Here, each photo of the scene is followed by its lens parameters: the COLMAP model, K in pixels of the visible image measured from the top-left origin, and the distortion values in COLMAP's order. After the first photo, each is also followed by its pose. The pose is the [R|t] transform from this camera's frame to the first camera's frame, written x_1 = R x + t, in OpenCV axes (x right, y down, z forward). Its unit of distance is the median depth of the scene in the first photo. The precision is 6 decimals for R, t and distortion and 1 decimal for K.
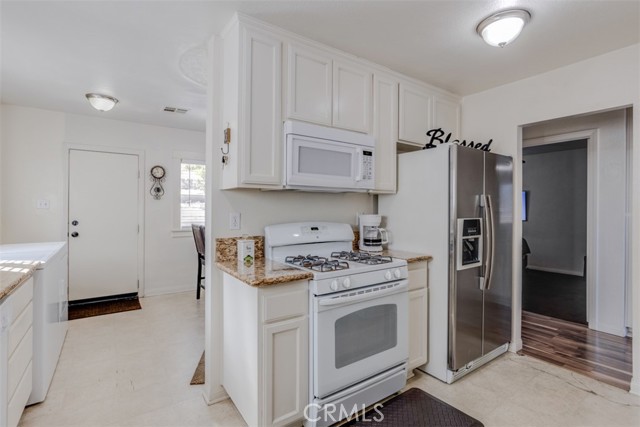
lens RADIAL K [[307.7, 0, 316.3], [0, 307.7, 208.8], [0, 0, 1]] dist [-0.028013, 0.013565]
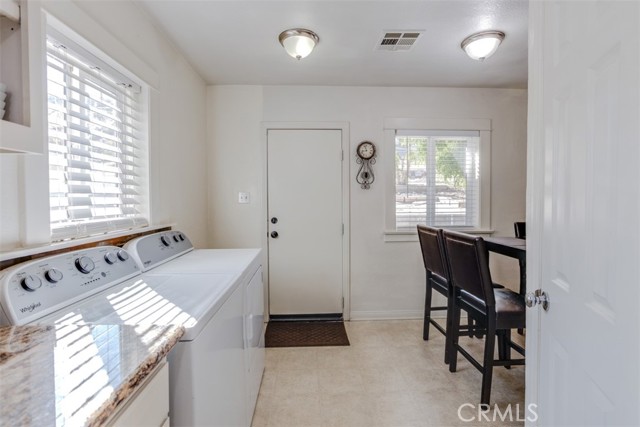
lens RADIAL K [[307.7, 0, 320.1], [0, 307.7, 212.3], [0, 0, 1]] dist [-0.028013, 0.013565]
pose [[0.848450, 0.008341, -0.529210, -0.436672], [0.011251, 0.999366, 0.033788, -0.001886], [0.529156, -0.034622, 0.847818, 0.629764]]
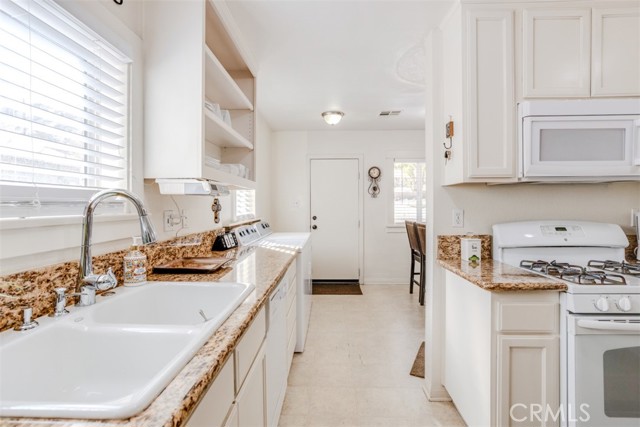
lens RADIAL K [[307.7, 0, 316.9], [0, 307.7, 208.6], [0, 0, 1]] dist [-0.028013, 0.013565]
pose [[0.800323, -0.003252, -0.599561, -0.040585], [0.009242, 0.999933, 0.006913, -0.000310], [0.599498, -0.011074, 0.800299, -0.018472]]
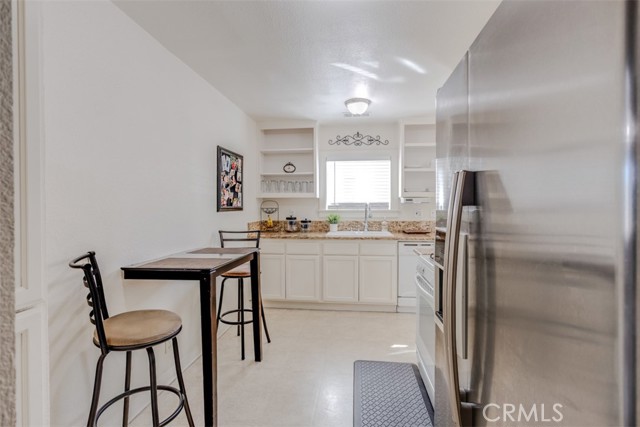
lens RADIAL K [[307.7, 0, 321.1], [0, 307.7, 206.9], [0, 0, 1]] dist [-0.028013, 0.013565]
pose [[-0.659808, -0.001473, -0.751433, 0.997501], [-0.001950, 0.999998, -0.000248, -0.005429], [0.751431, 0.001302, -0.659810, 1.168080]]
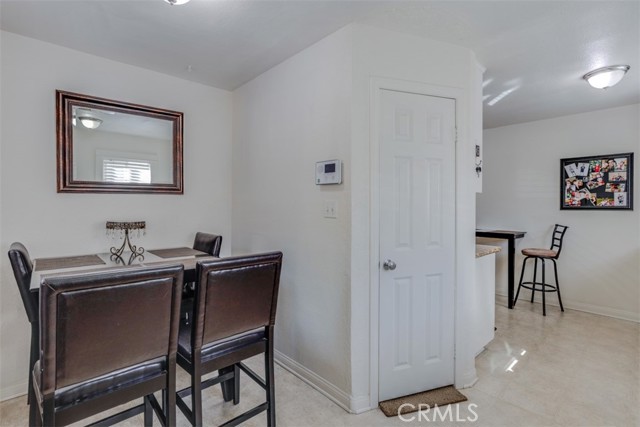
lens RADIAL K [[307.7, 0, 316.0], [0, 307.7, 209.5], [0, 0, 1]] dist [-0.028013, 0.013565]
pose [[-0.129768, -0.019573, 0.991351, -1.208173], [-0.001291, 0.999808, 0.019571, -0.017854], [-0.991544, 0.001260, -0.129769, 1.541691]]
